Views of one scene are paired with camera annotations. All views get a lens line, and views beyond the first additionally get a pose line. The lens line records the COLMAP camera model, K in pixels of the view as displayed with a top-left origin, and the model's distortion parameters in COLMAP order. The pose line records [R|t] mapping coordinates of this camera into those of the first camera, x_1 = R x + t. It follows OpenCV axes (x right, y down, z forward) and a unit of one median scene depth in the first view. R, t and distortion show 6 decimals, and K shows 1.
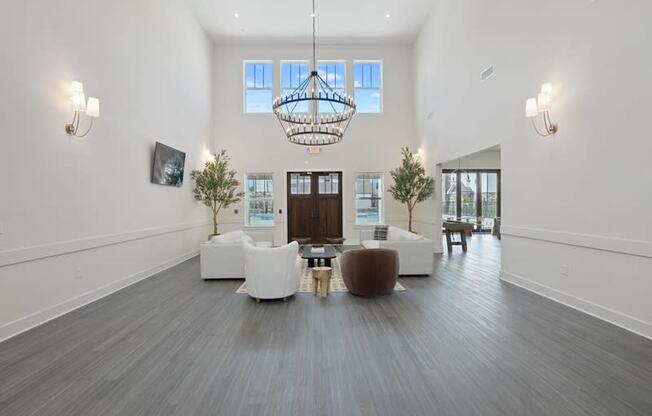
lens RADIAL K [[295.5, 0, 325.1], [0, 295.5, 204.6], [0, 0, 1]] dist [0.002580, 0.000216]
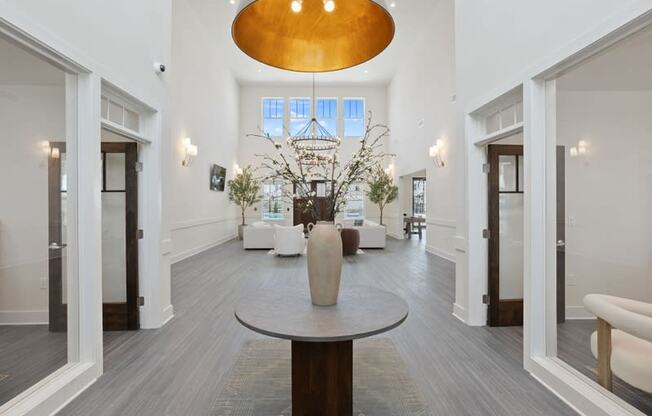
lens RADIAL K [[295.5, 0, 325.1], [0, 295.5, 204.6], [0, 0, 1]] dist [0.002580, 0.000216]
pose [[0.999963, 0.008483, -0.001303, 0.021962], [-0.008486, 0.999961, -0.002571, 0.004349], [0.001281, 0.002582, 0.999996, -0.416074]]
